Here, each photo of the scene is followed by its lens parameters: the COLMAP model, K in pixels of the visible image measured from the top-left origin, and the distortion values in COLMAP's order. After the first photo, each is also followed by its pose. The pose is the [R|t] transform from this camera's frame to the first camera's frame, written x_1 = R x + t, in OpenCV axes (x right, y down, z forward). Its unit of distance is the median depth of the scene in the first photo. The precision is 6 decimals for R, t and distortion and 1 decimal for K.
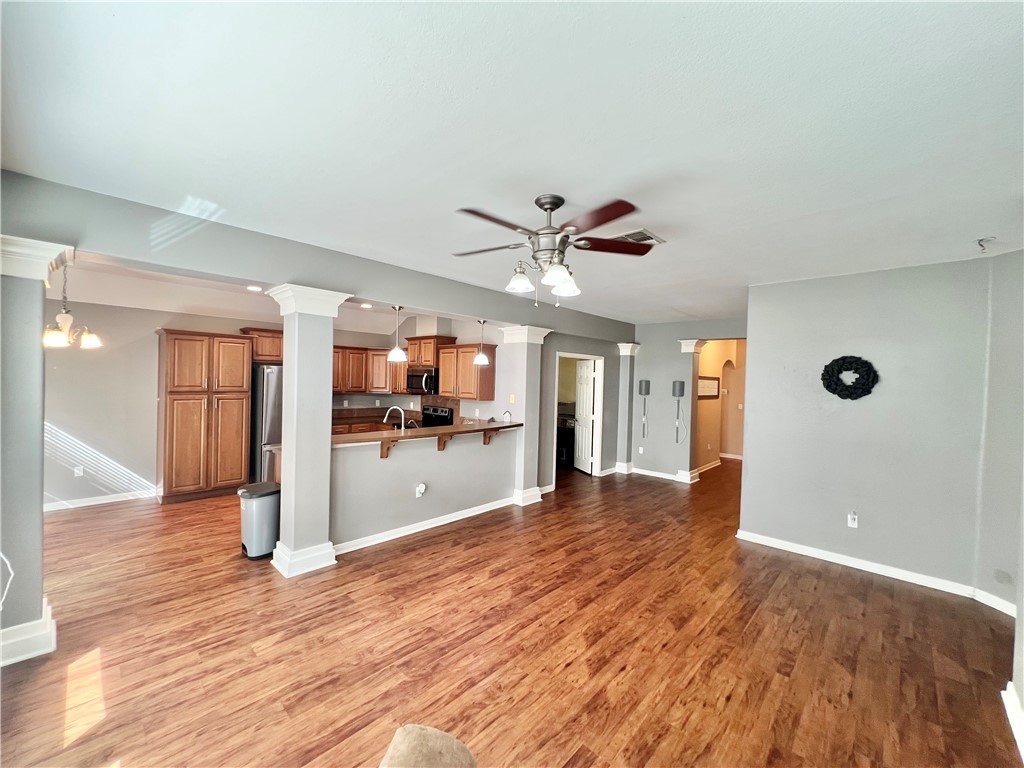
lens RADIAL K [[409.0, 0, 510.7], [0, 409.0, 387.8], [0, 0, 1]] dist [-0.002633, 0.000679]
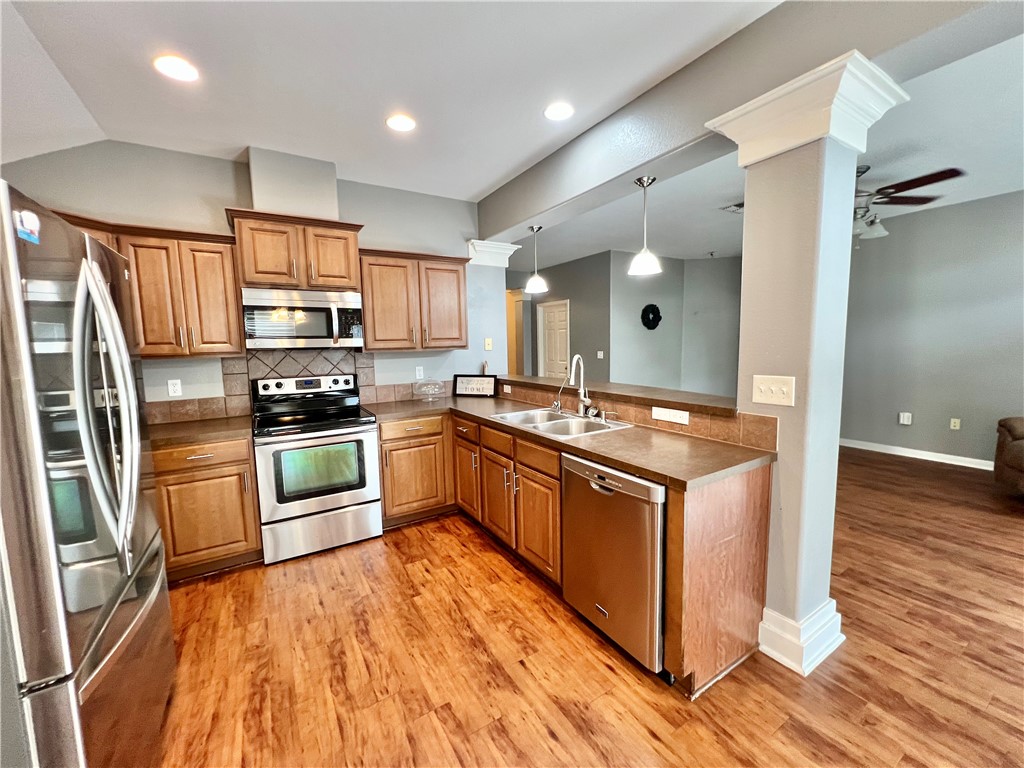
lens RADIAL K [[409.0, 0, 511.2], [0, 409.0, 385.8], [0, 0, 1]] dist [-0.002633, 0.000679]
pose [[0.253665, -0.136322, 0.957638, -0.991543], [0.049981, 0.990544, 0.127767, 0.013712], [-0.966000, 0.015454, 0.258080, 1.101729]]
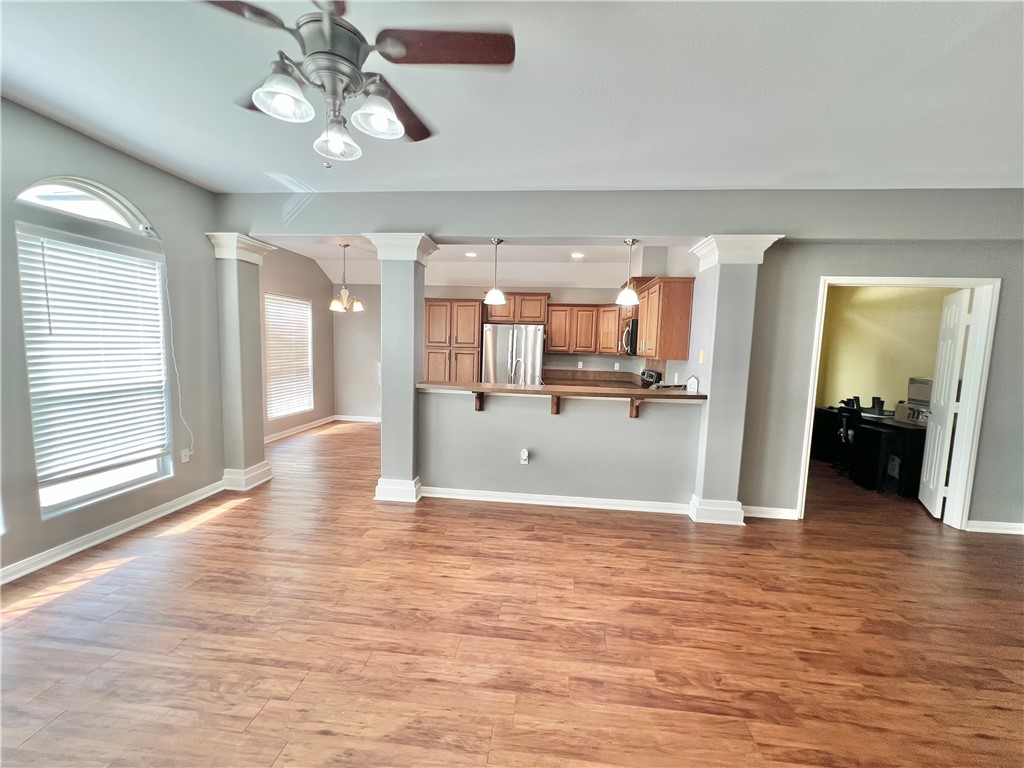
lens RADIAL K [[409.0, 0, 510.5], [0, 409.0, 386.9], [0, 0, 1]] dist [-0.002633, 0.000679]
pose [[0.613437, 0.070777, -0.786565, 0.472189], [-0.029874, 0.997343, 0.066444, 0.057546], [0.789178, -0.017261, 0.613922, 0.516775]]
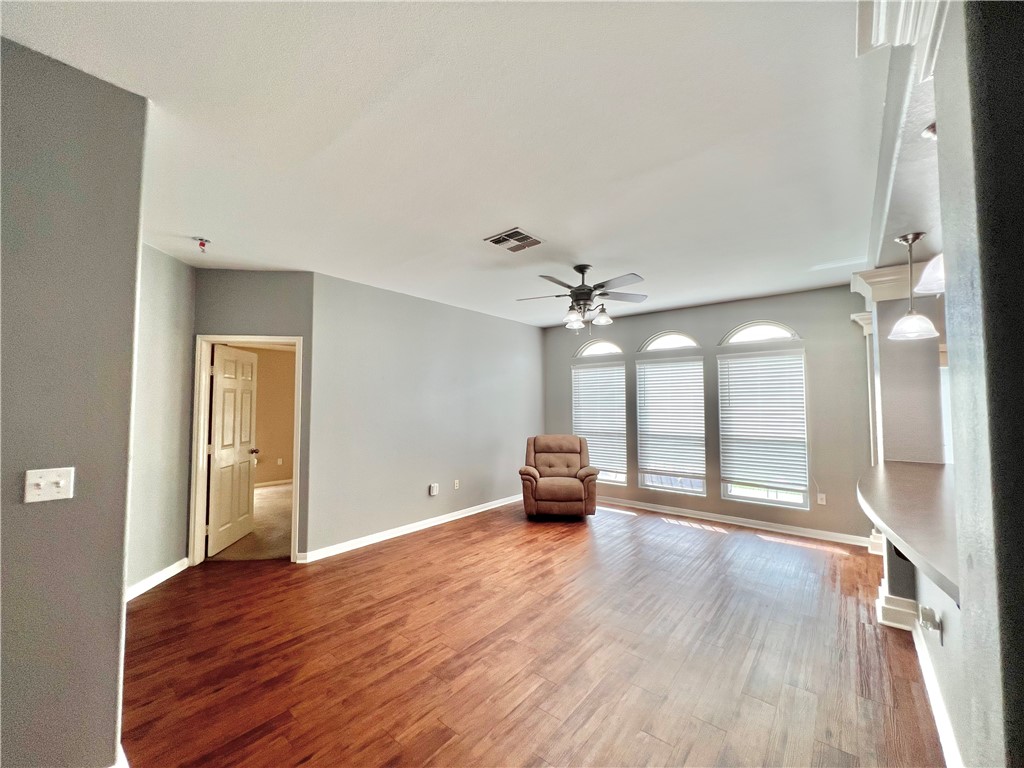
lens RADIAL K [[409.0, 0, 511.2], [0, 409.0, 385.0], [0, 0, 1]] dist [-0.002633, 0.000679]
pose [[-0.997157, -0.028293, -0.069837, 0.292112], [-0.026349, 0.999243, -0.028611, 0.026812], [0.070594, -0.026689, -0.997148, 1.578892]]
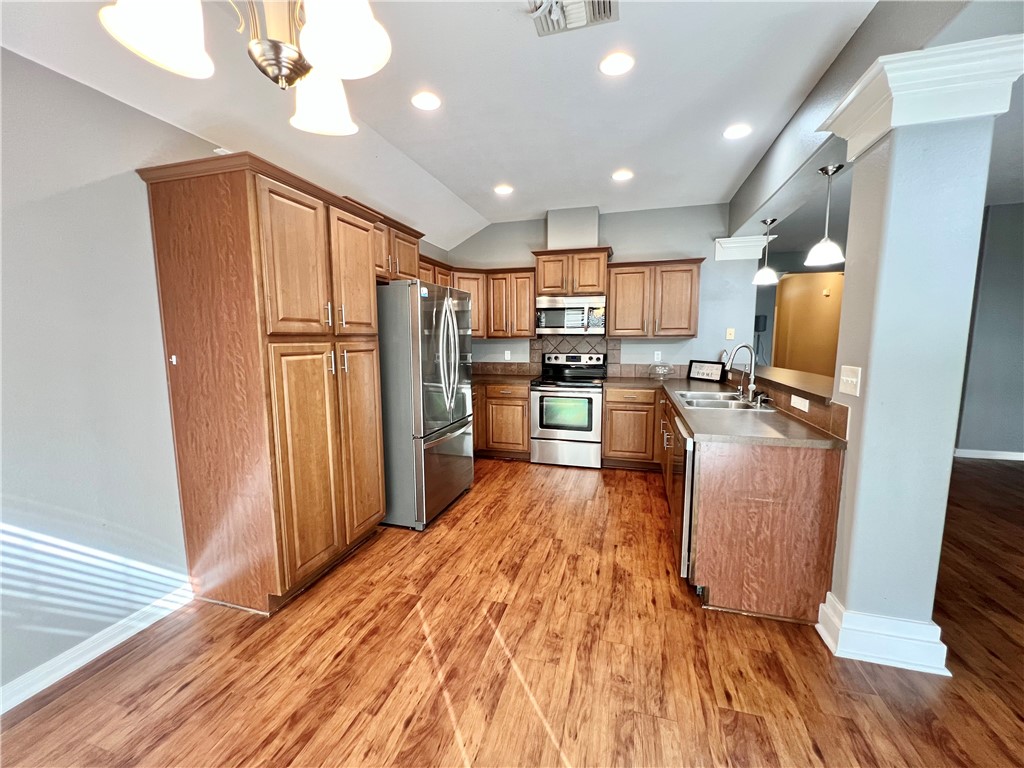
lens RADIAL K [[409.0, 0, 511.5], [0, 409.0, 384.8], [0, 0, 1]] dist [-0.002633, 0.000679]
pose [[0.886819, -0.085843, 0.454074, -1.035320], [0.039401, 0.993063, 0.110788, 0.029403], [-0.460435, -0.080358, 0.884049, 0.707110]]
